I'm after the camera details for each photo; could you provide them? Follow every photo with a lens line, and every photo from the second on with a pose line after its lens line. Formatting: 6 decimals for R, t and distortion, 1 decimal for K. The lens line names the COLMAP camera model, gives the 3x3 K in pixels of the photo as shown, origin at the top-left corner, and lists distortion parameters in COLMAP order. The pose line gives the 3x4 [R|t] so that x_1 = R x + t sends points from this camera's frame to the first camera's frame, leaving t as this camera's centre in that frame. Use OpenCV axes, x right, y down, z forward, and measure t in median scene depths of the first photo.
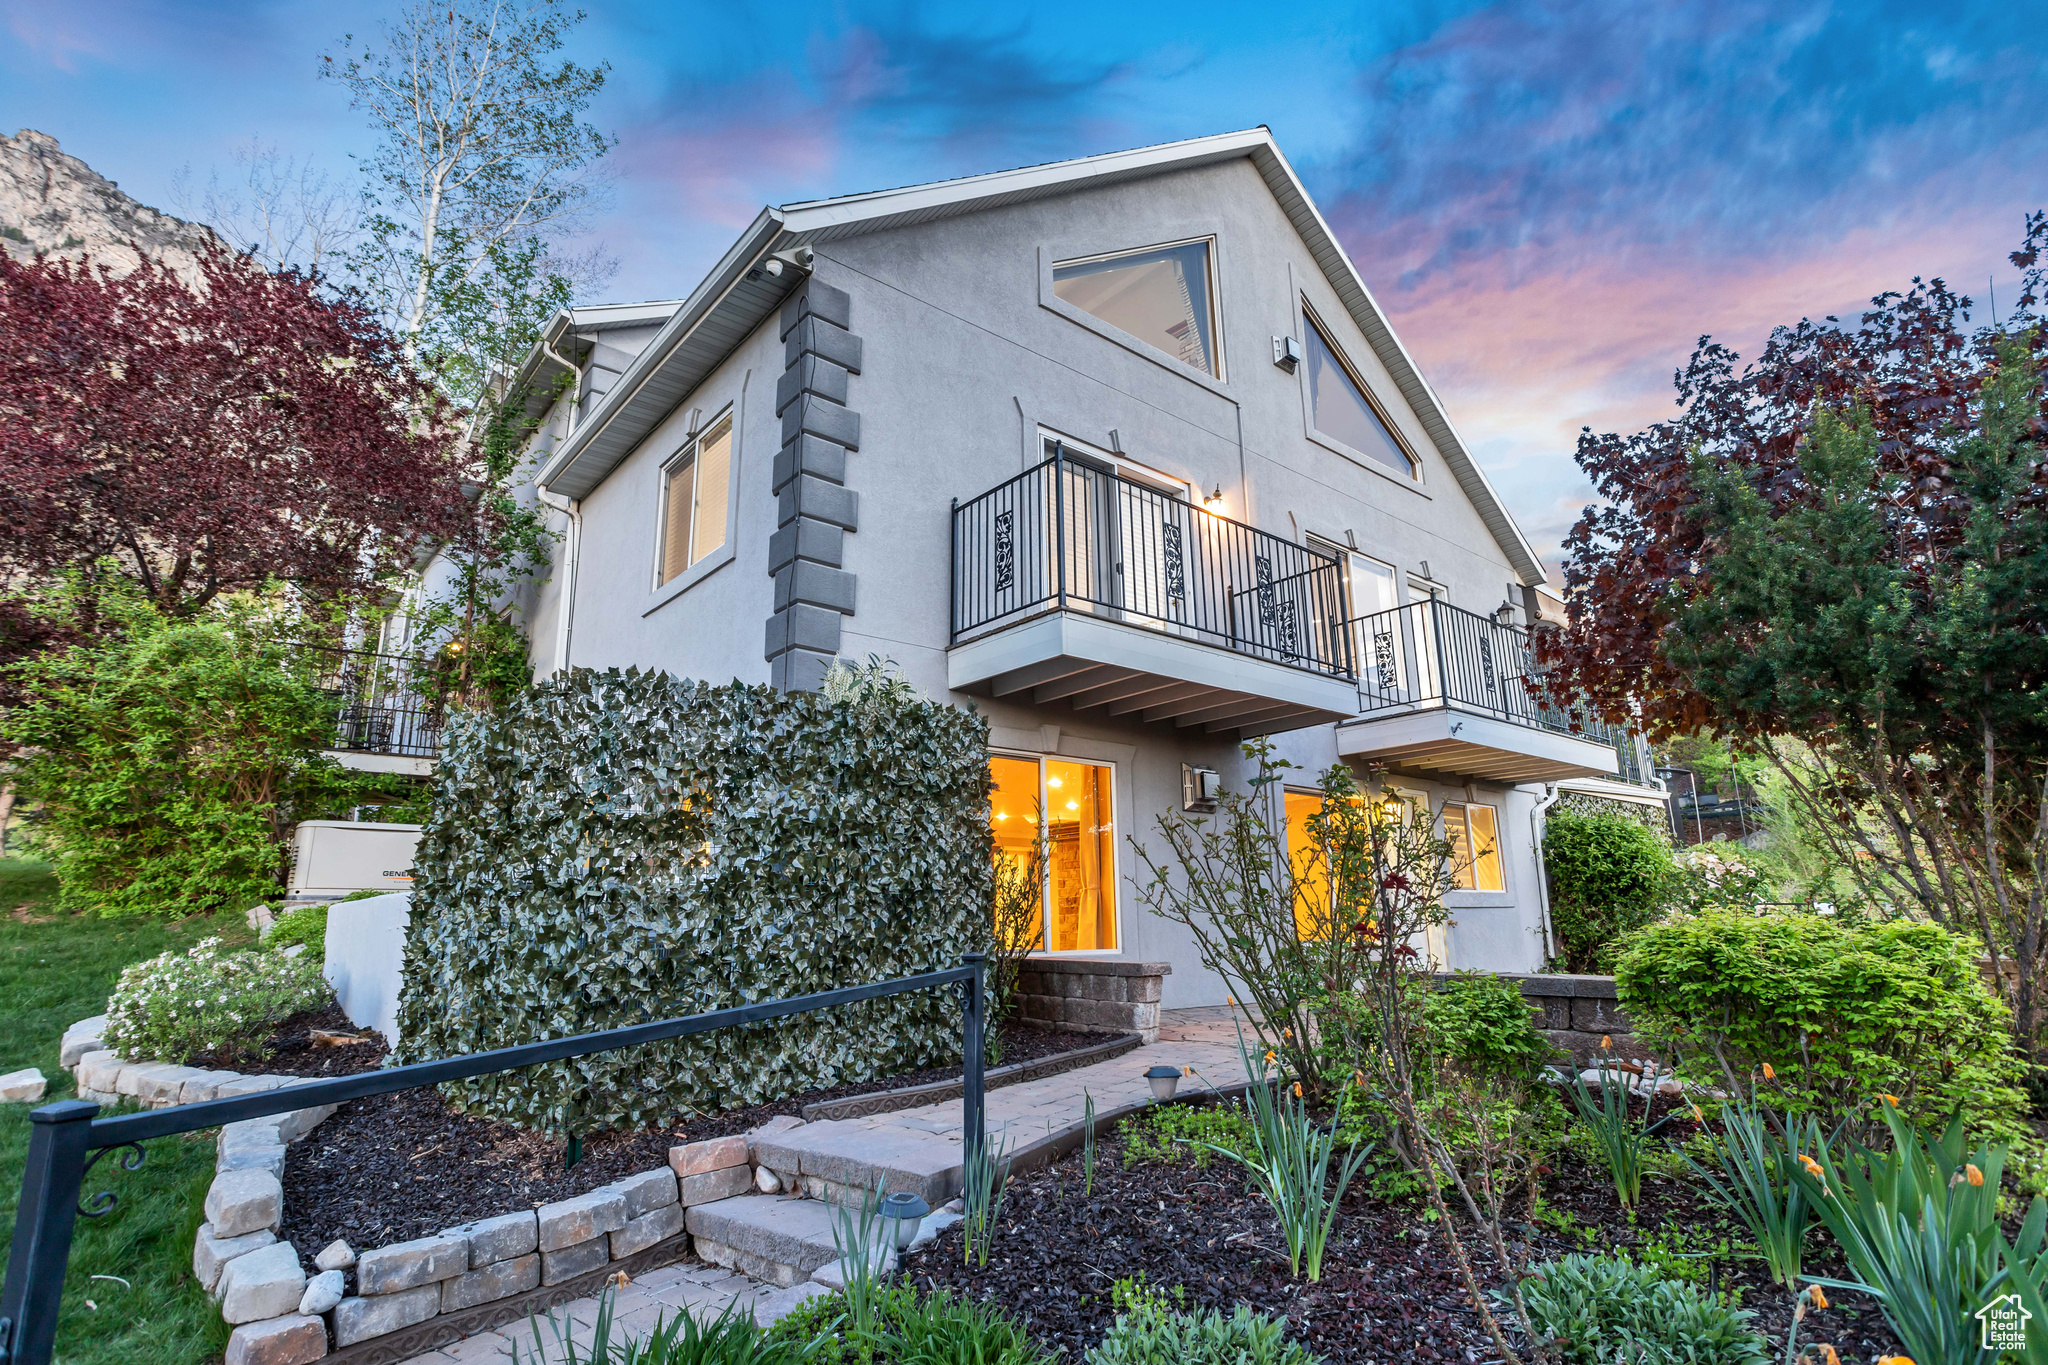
lens RADIAL K [[1050.2, 0, 1024.4], [0, 1050.2, 704.3], [0, 0, 1]] dist [-0.015962, 0.013220]
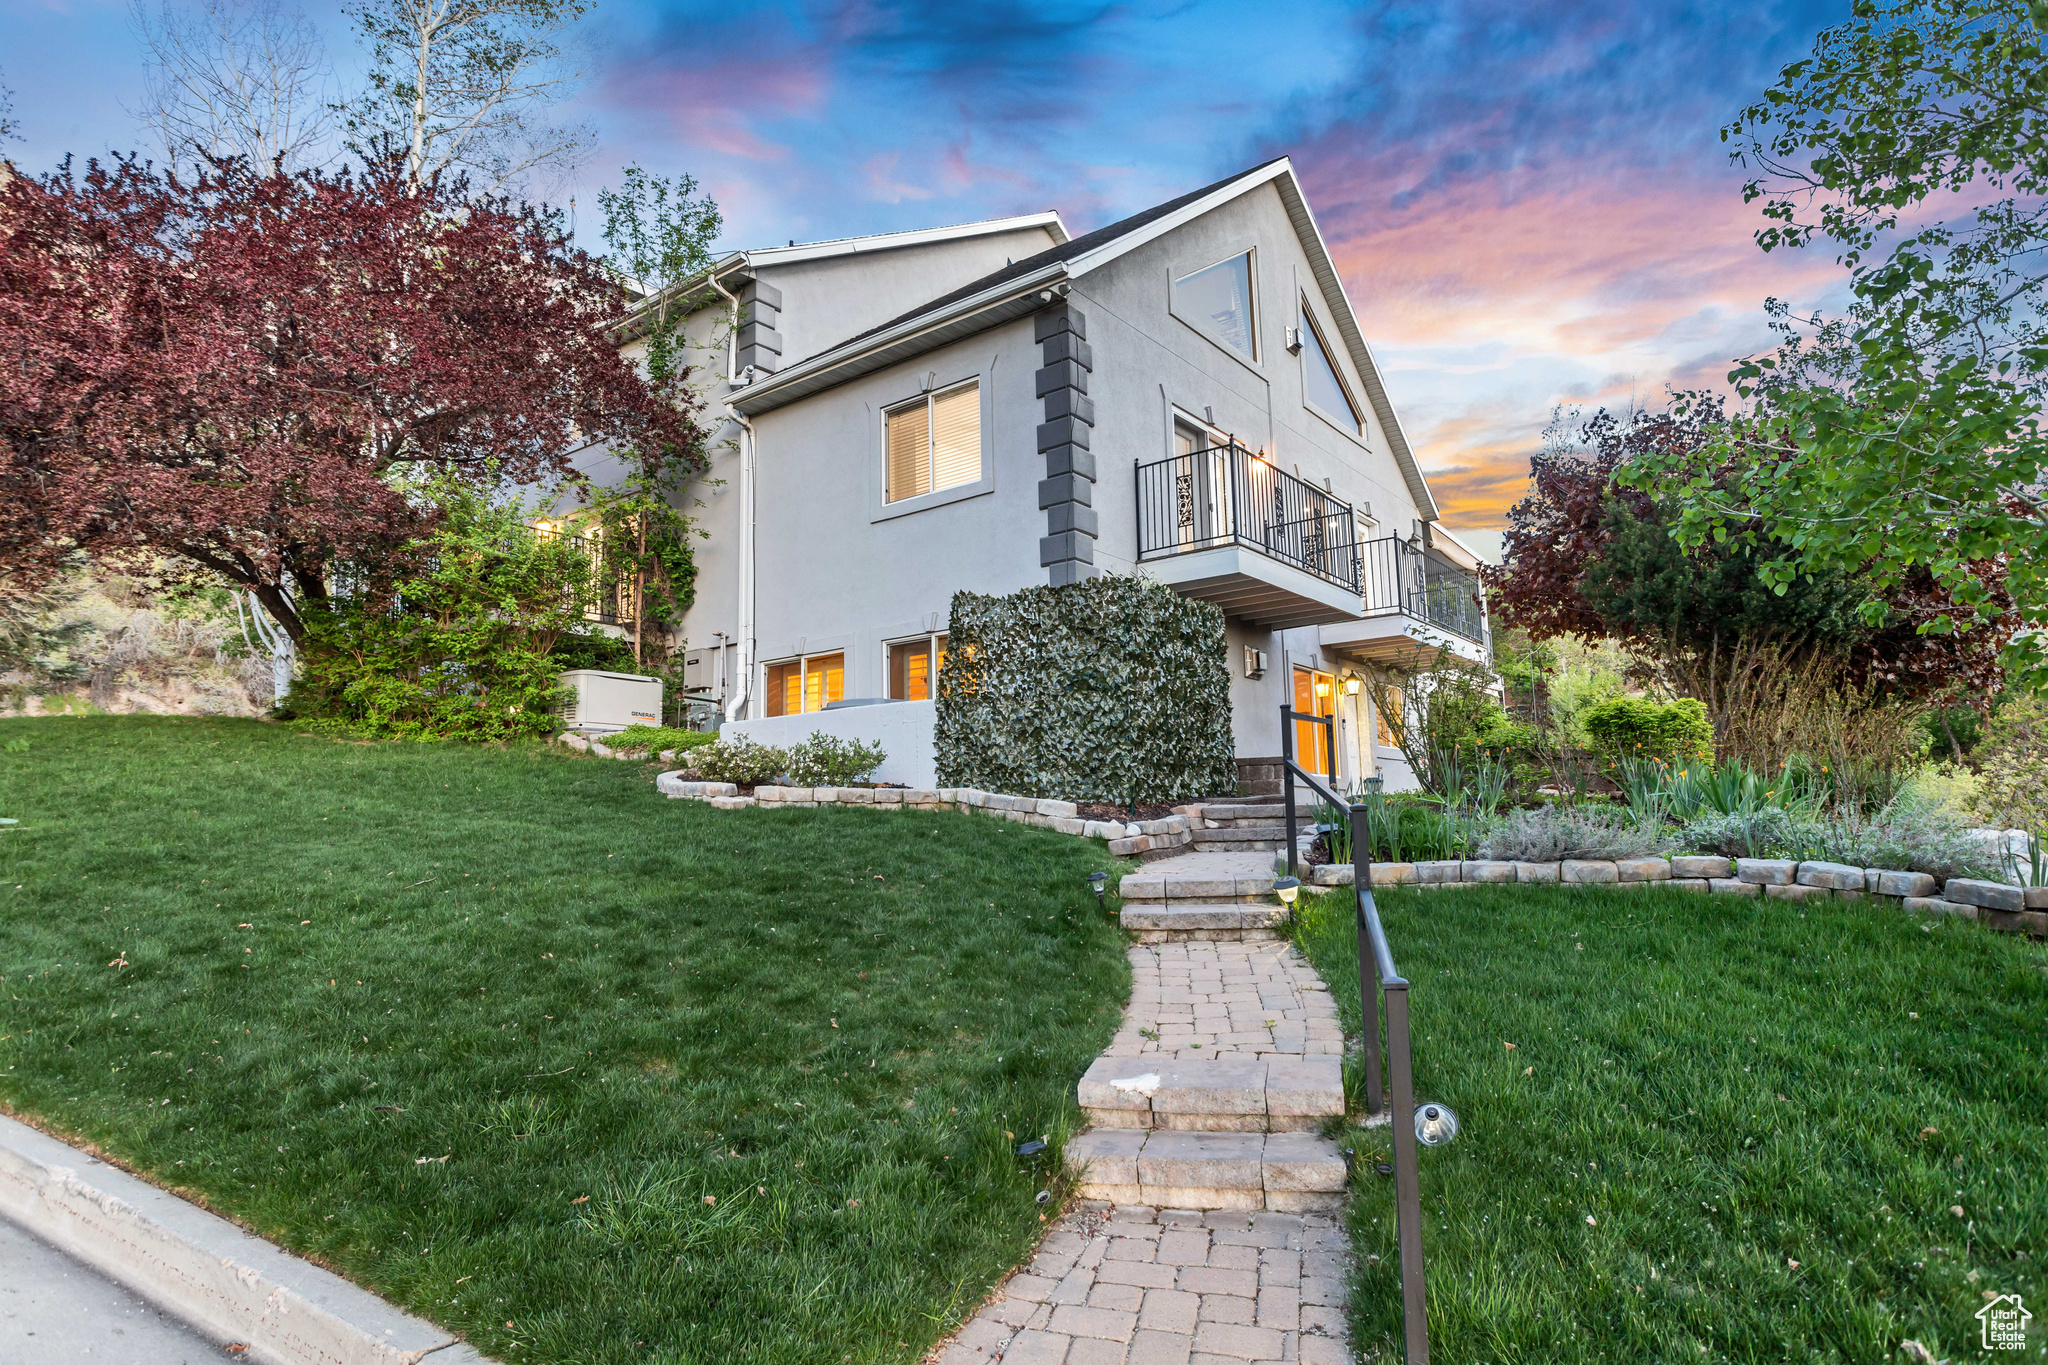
lens RADIAL K [[1200.4, 0, 1016.0], [0, 1200.4, 725.9], [0, 0, 1]] dist [-0.008226, 0.000259]
pose [[0.976105, 0.017528, 0.216591, -0.539324], [-0.041025, 0.993682, 0.104468, 0.007011], [-0.213392, -0.110857, 0.970657, -0.587672]]
